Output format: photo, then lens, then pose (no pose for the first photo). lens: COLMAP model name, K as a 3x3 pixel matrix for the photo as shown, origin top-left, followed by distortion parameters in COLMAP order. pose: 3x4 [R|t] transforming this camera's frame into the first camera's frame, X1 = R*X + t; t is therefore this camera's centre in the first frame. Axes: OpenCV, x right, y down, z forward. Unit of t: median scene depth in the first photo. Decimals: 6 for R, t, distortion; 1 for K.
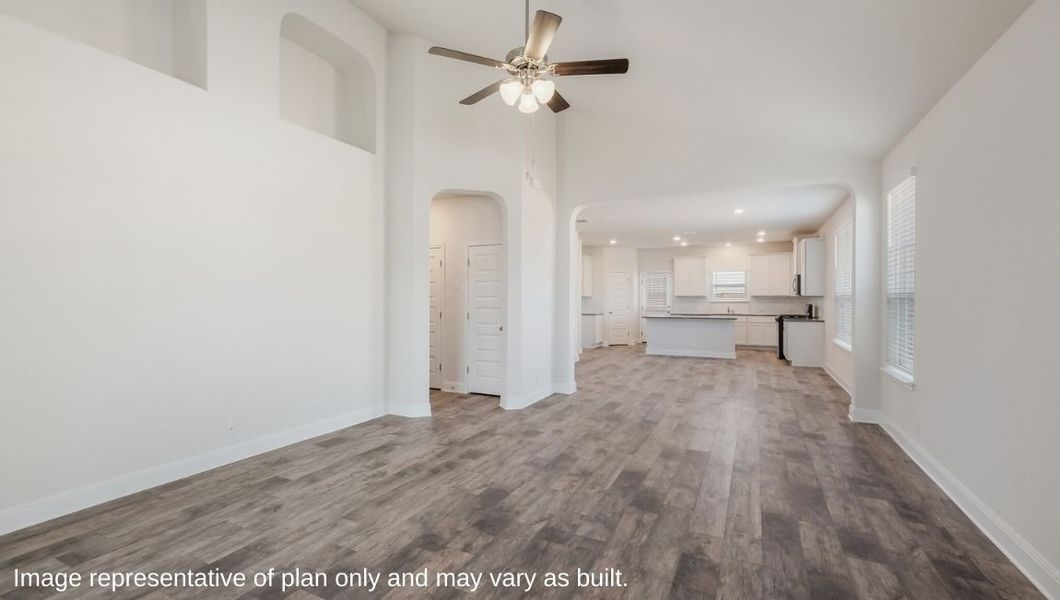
lens RADIAL K [[453.1, 0, 530.2], [0, 453.1, 291.9], [0, 0, 1]] dist [-0.003282, -0.001497]
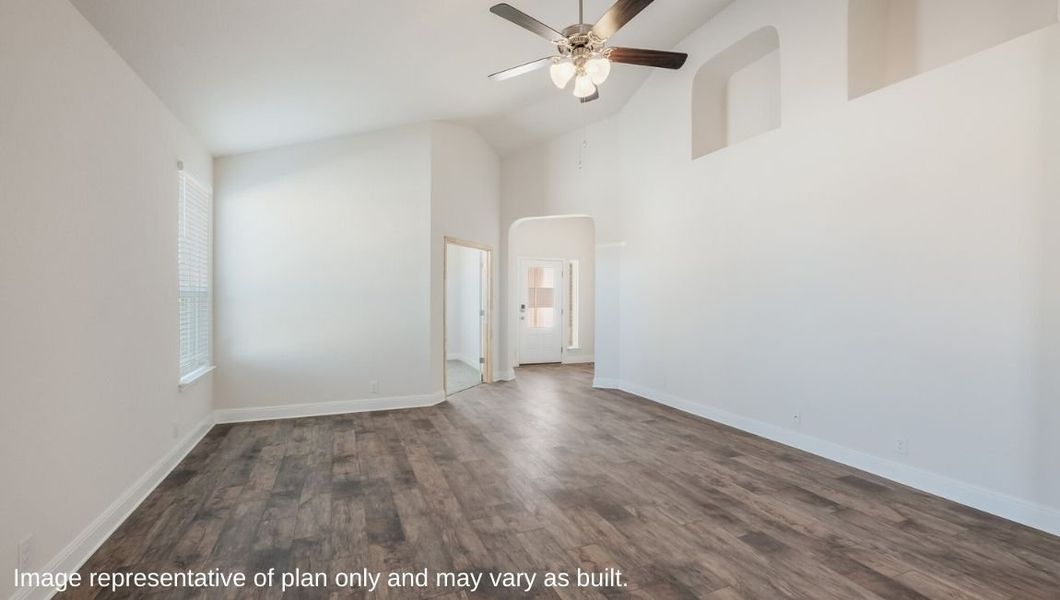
lens RADIAL K [[453.1, 0, 528.0], [0, 453.1, 293.7], [0, 0, 1]] dist [-0.003282, -0.001497]
pose [[-0.653650, -0.009589, -0.756736, 0.704645], [0.003040, 0.999878, -0.015296, 0.016176], [0.756791, -0.012299, -0.653541, 1.416713]]
